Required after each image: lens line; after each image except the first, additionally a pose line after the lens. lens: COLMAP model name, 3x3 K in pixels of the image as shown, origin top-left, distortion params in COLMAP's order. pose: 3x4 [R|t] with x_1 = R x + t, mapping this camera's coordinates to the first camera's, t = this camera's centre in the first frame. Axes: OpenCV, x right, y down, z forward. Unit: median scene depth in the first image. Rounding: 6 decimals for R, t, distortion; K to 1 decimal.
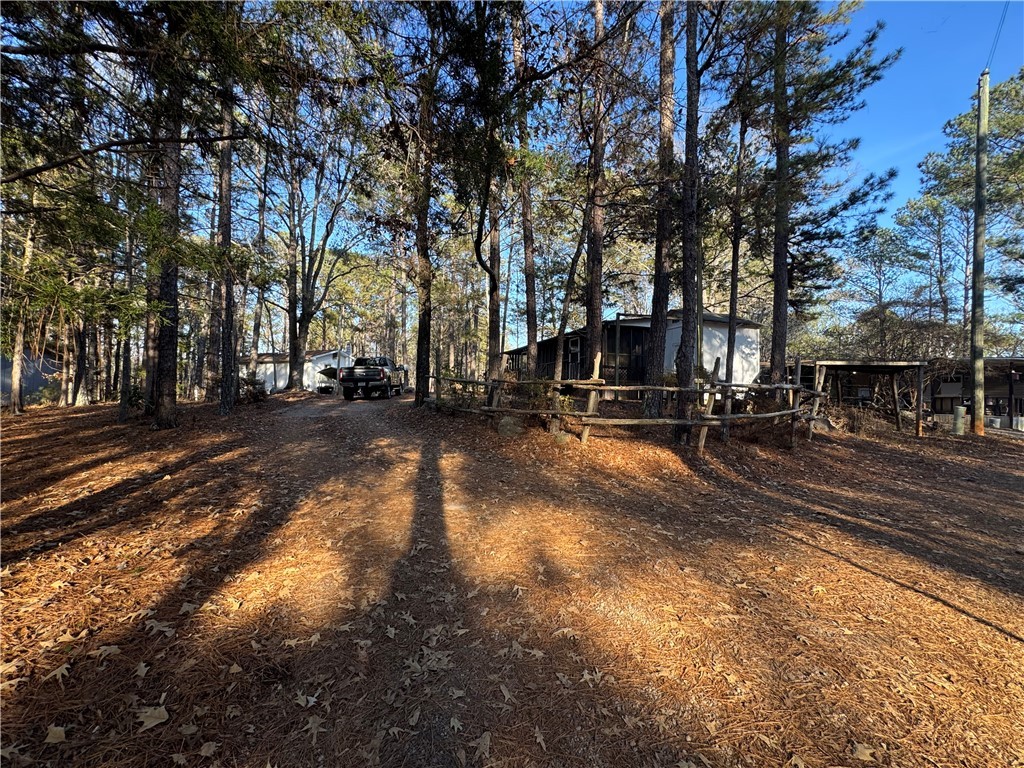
lens RADIAL K [[407.4, 0, 512.3], [0, 407.4, 384.4], [0, 0, 1]] dist [-0.003864, 0.000489]
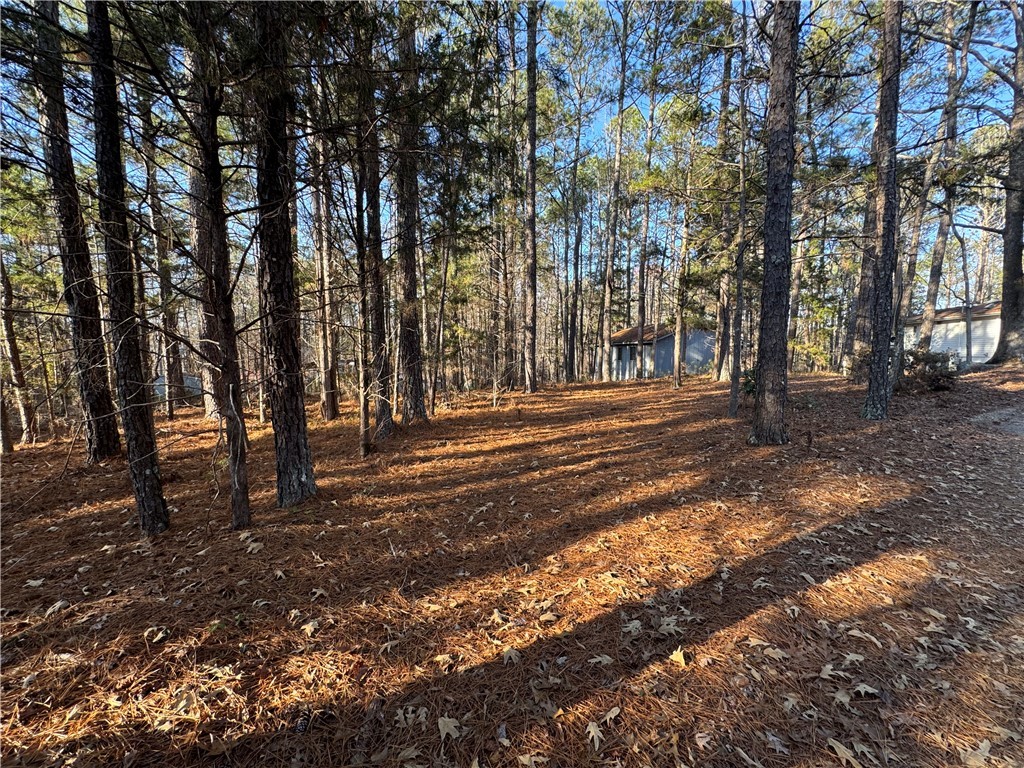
lens RADIAL K [[407.4, 0, 510.7], [0, 407.4, 383.4], [0, 0, 1]] dist [-0.003864, 0.000489]
pose [[0.211239, 0.059597, -0.975616, -0.581420], [0.019551, 0.997682, 0.065178, -0.061919], [0.977239, -0.032842, 0.209584, 0.859074]]
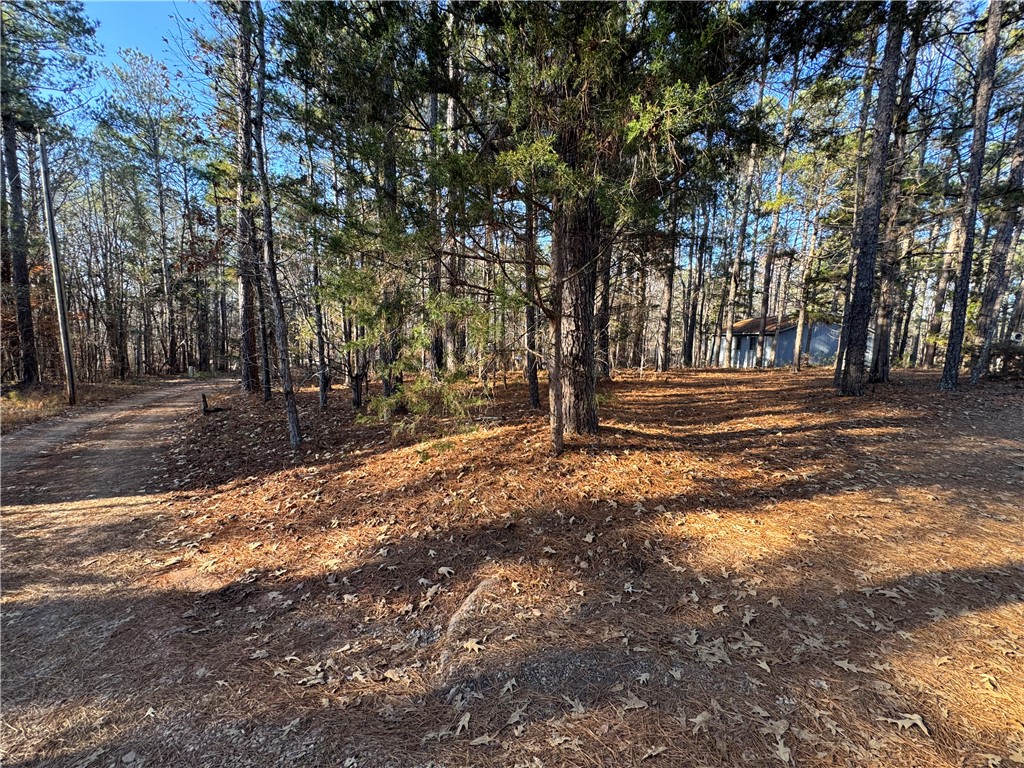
lens RADIAL K [[407.4, 0, 513.8], [0, 407.4, 385.1], [0, 0, 1]] dist [-0.003864, 0.000489]
pose [[-0.017833, 0.101730, -0.994652, 0.364788], [-0.013713, 0.994692, 0.101980, -0.025816], [0.999747, 0.015458, -0.016344, 0.268619]]
